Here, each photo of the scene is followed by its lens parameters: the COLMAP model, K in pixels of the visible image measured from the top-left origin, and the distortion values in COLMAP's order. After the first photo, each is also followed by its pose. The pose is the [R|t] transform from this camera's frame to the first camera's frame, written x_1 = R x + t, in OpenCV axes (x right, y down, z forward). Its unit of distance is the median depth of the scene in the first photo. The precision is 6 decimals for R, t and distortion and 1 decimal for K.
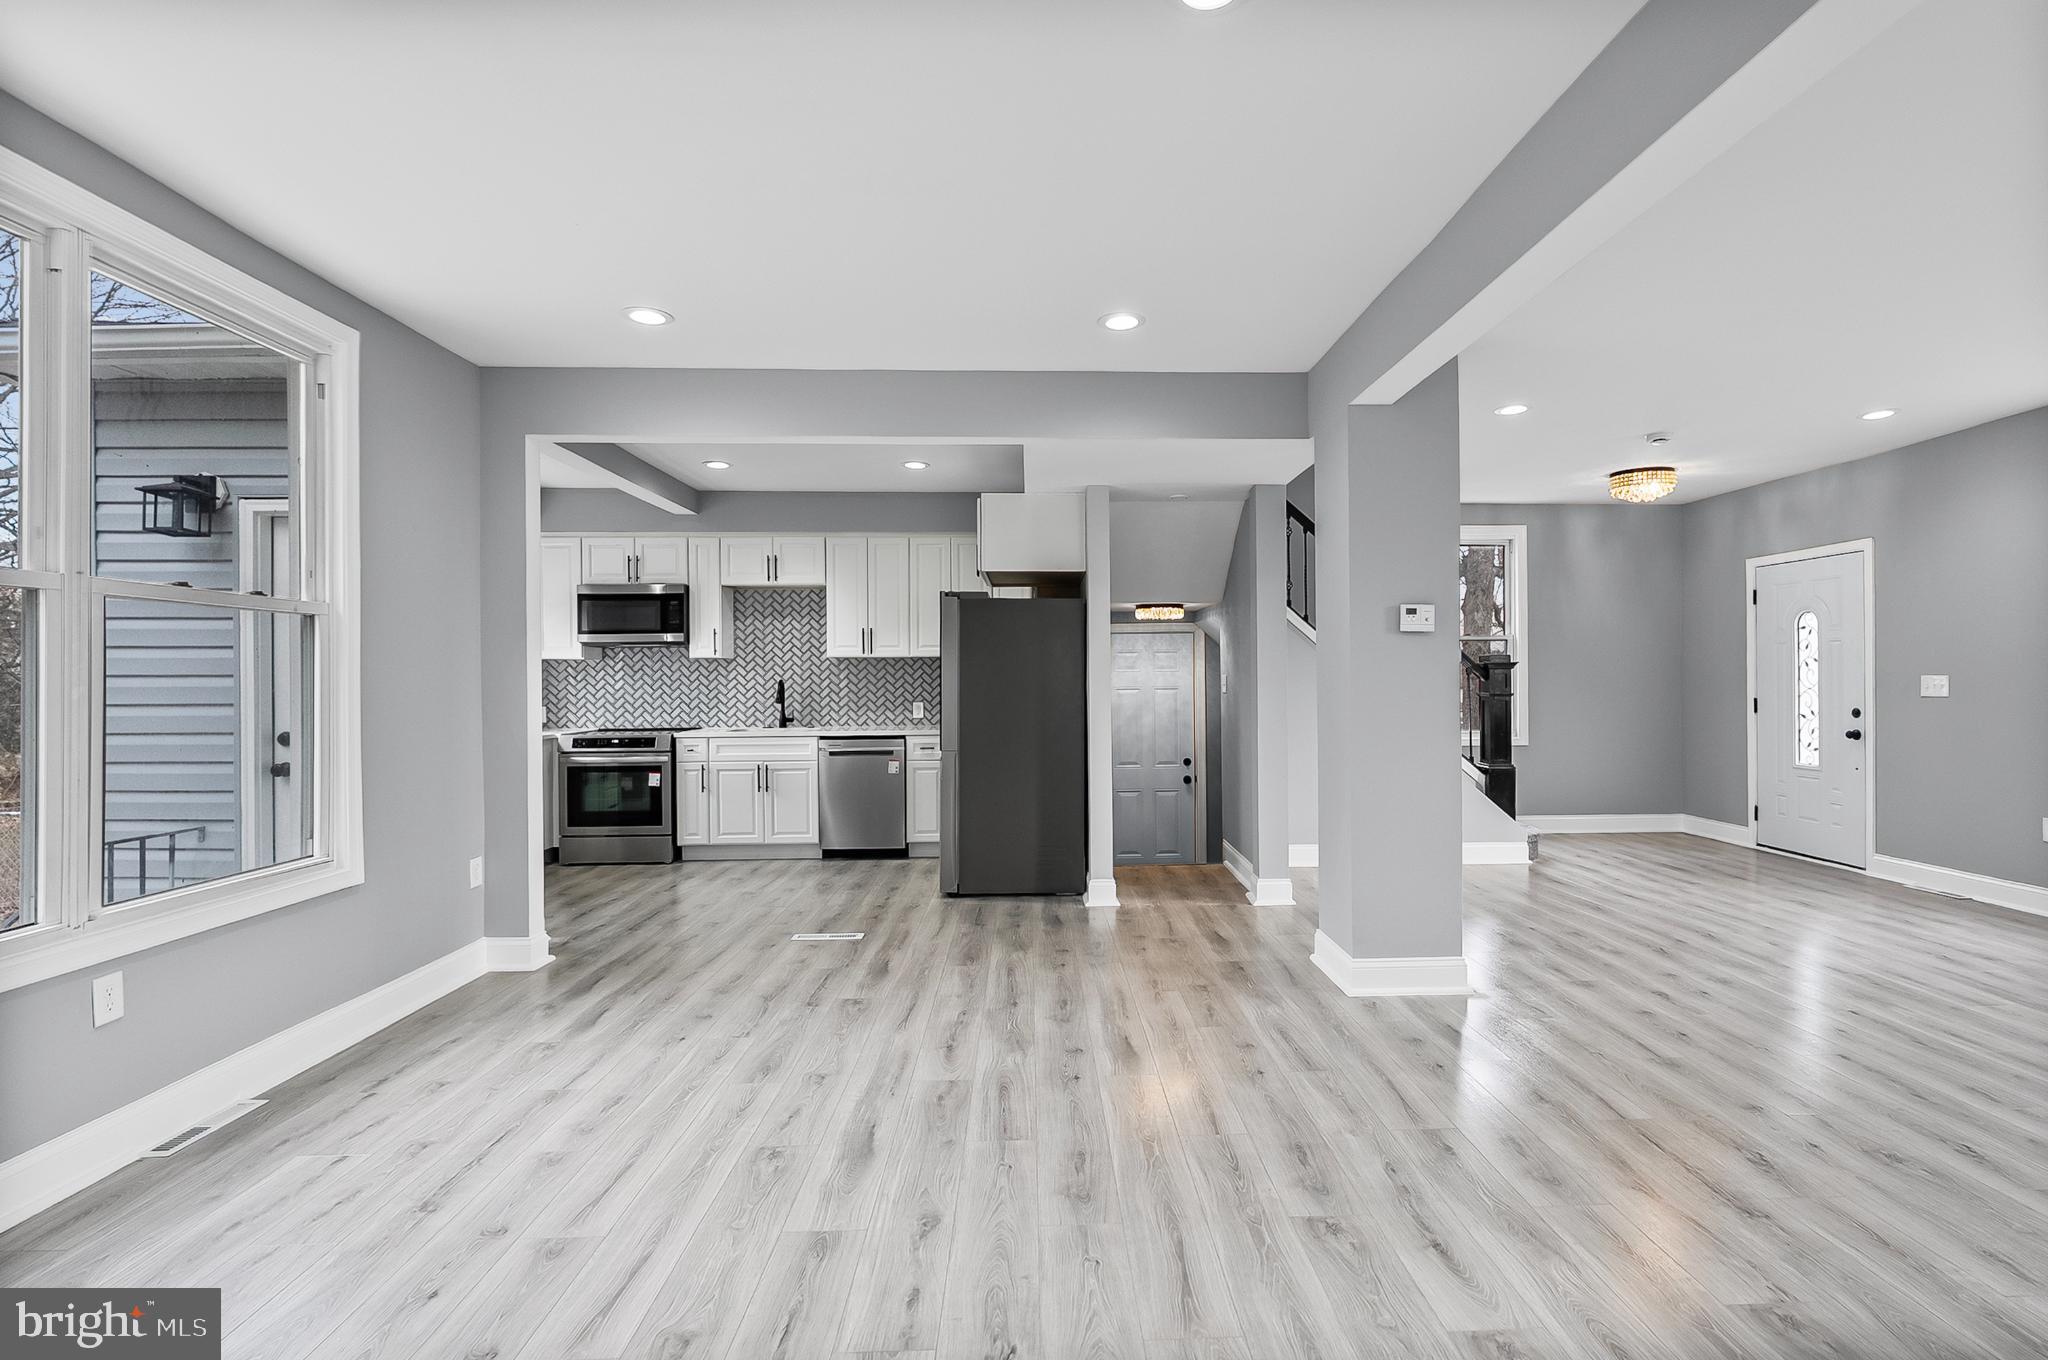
lens RADIAL K [[949.9, 0, 1068.9], [0, 949.9, 678.3], [0, 0, 1]] dist [-0.001191, 0.000018]
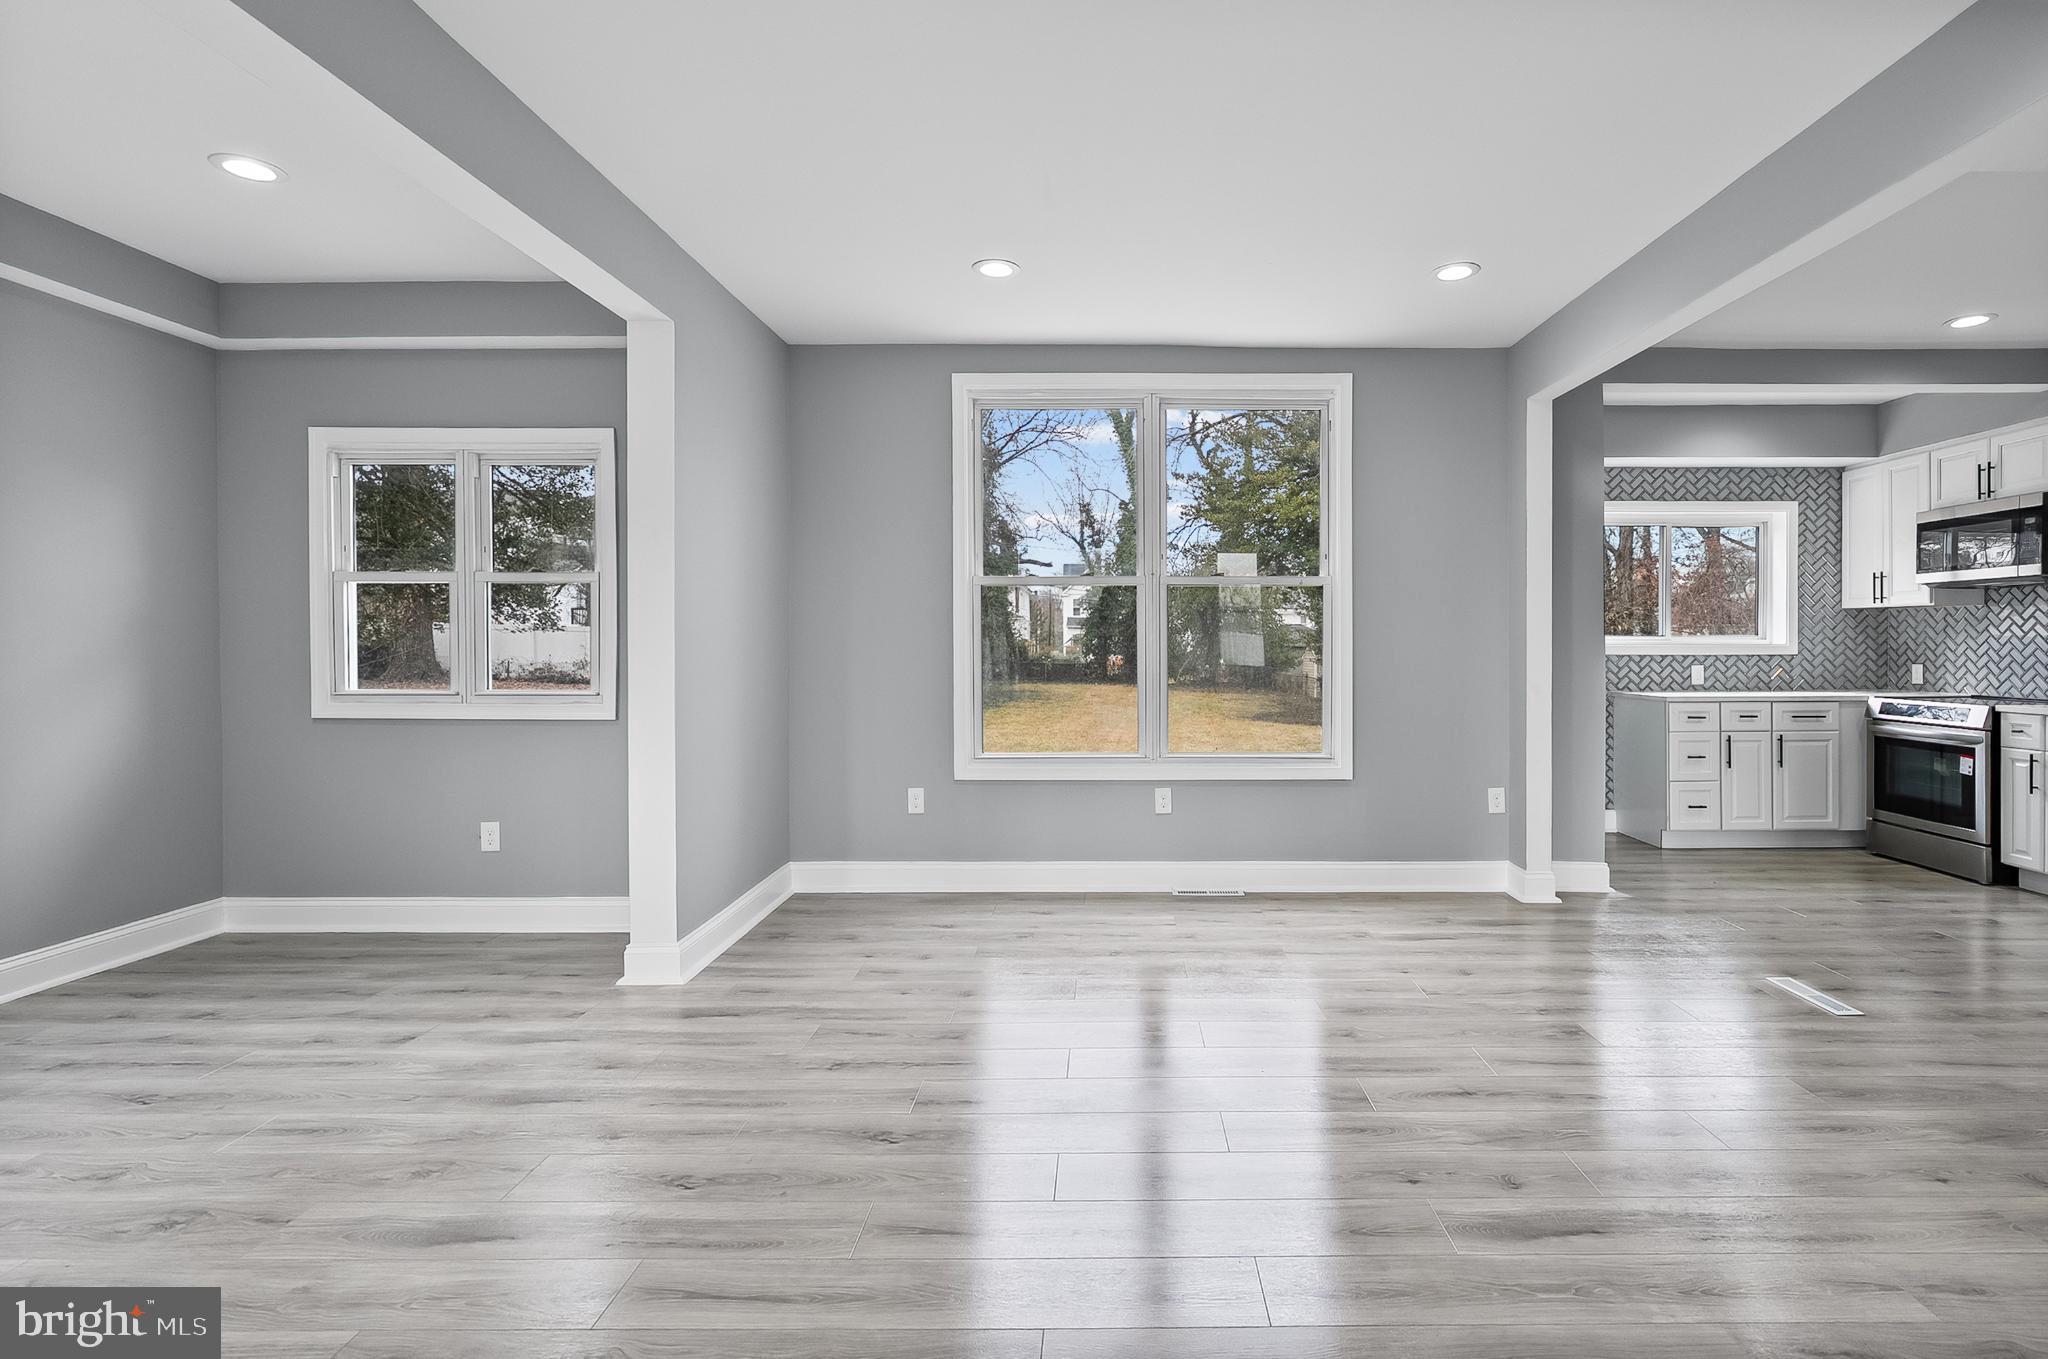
lens RADIAL K [[969.3, 0, 1116.5], [0, 969.3, 652.2], [0, 0, 1]] dist [-0.002043, -0.000262]
pose [[-0.040255, 0.016184, -0.999058, 0.340815], [0.001904, 0.999868, 0.016120, 0.005213], [0.999188, -0.001253, -0.040280, 0.373420]]
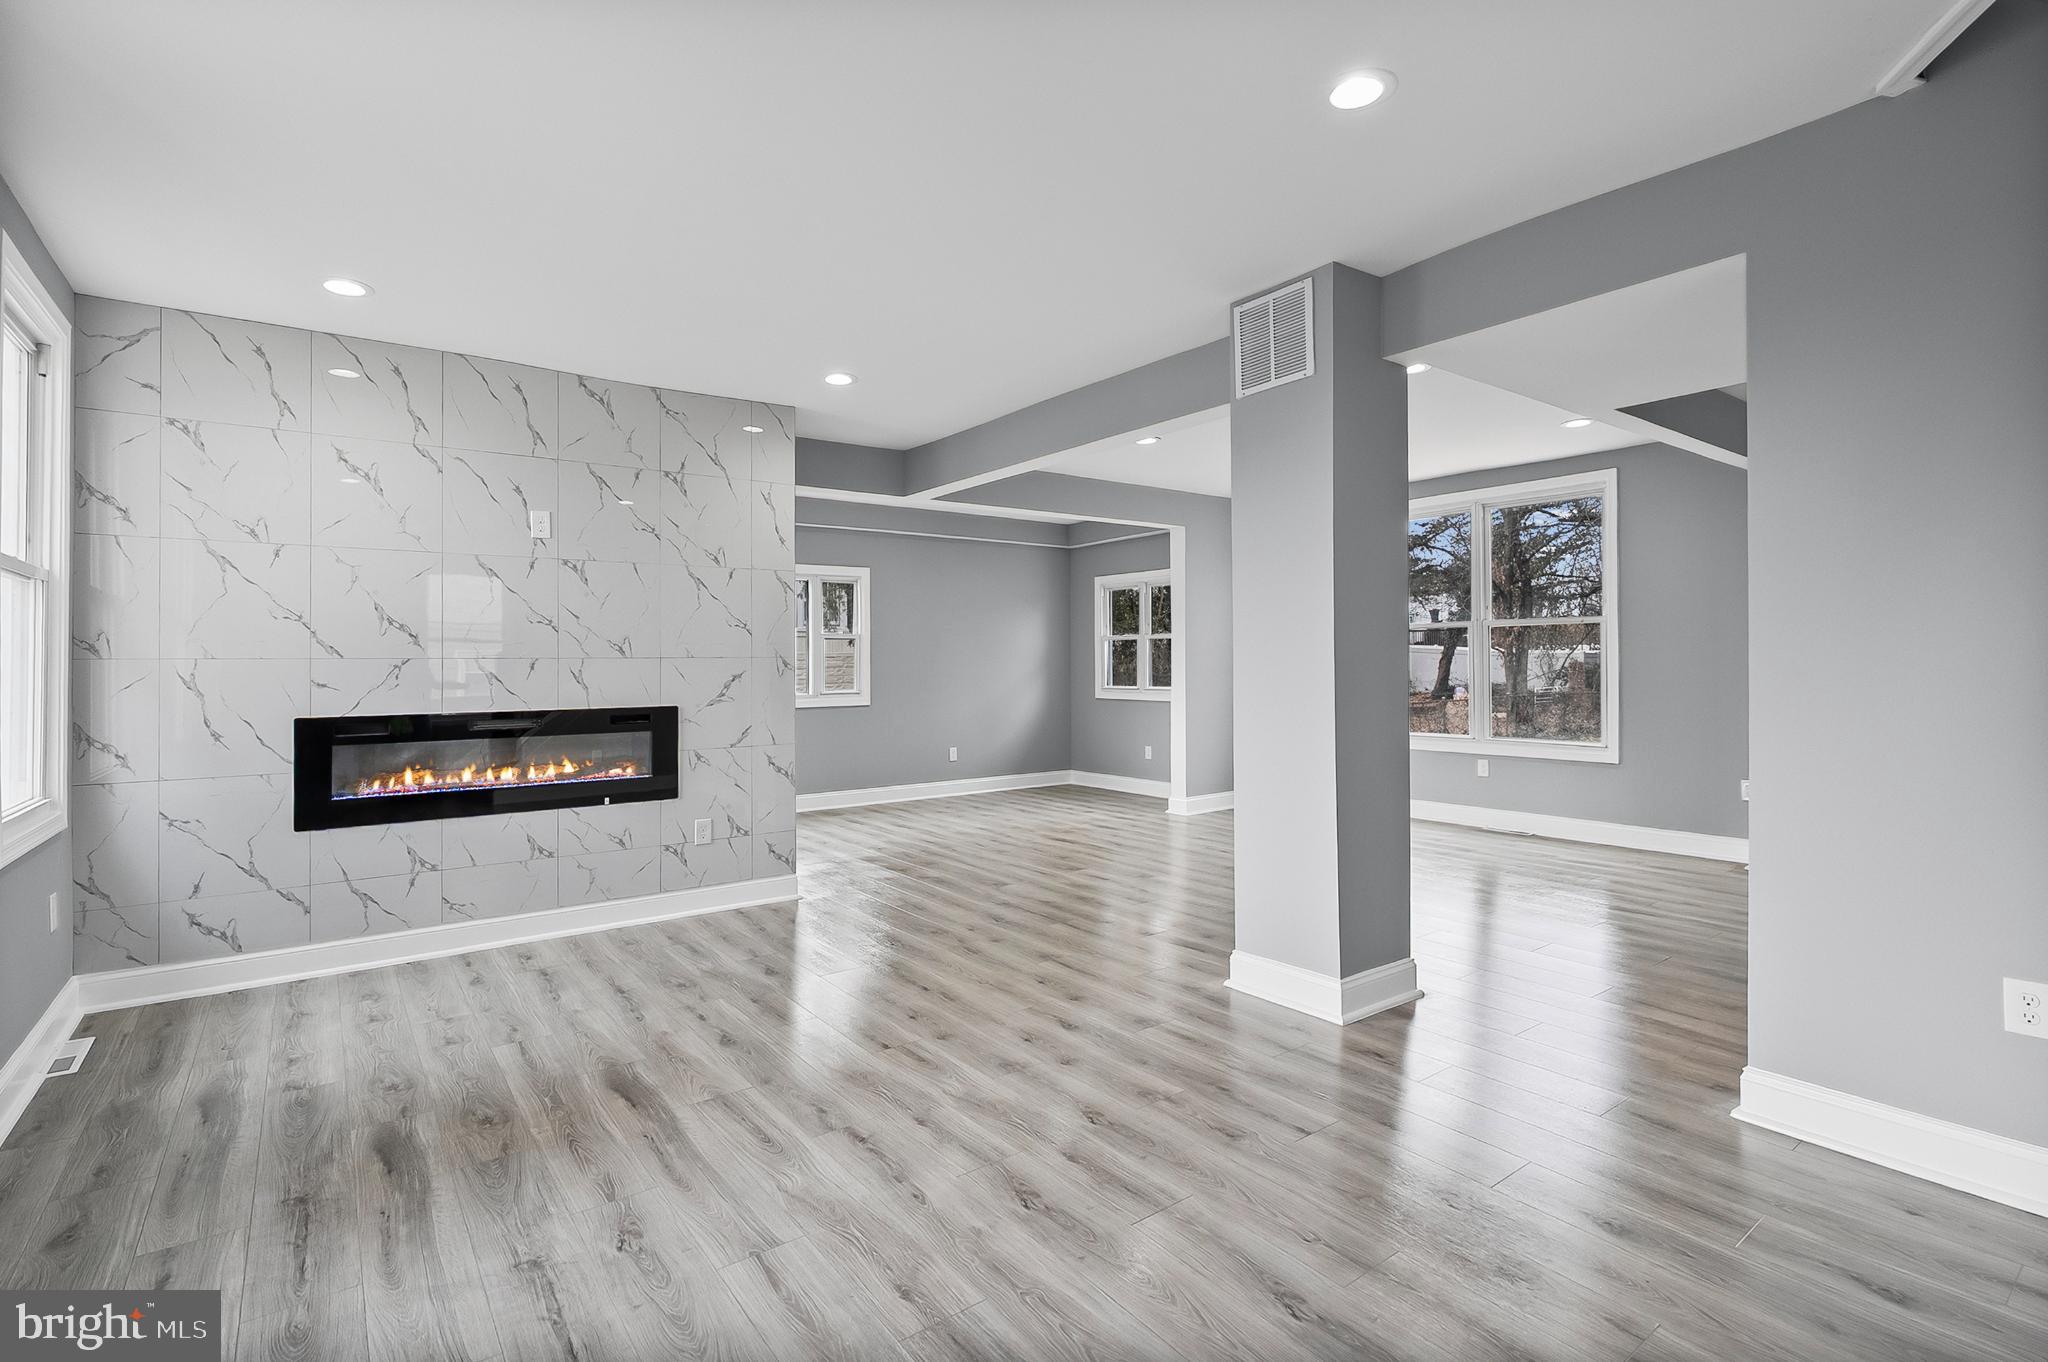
lens RADIAL K [[954.4, 0, 1013.6], [0, 954.4, 657.0], [0, 0, 1]] dist [-0.006081, 0.000809]
pose [[-0.829855, 0.009911, -0.557891, 0.665117], [0.015456, 0.999867, -0.005229, -0.001072], [0.557765, -0.012962, -0.829898, 0.984154]]
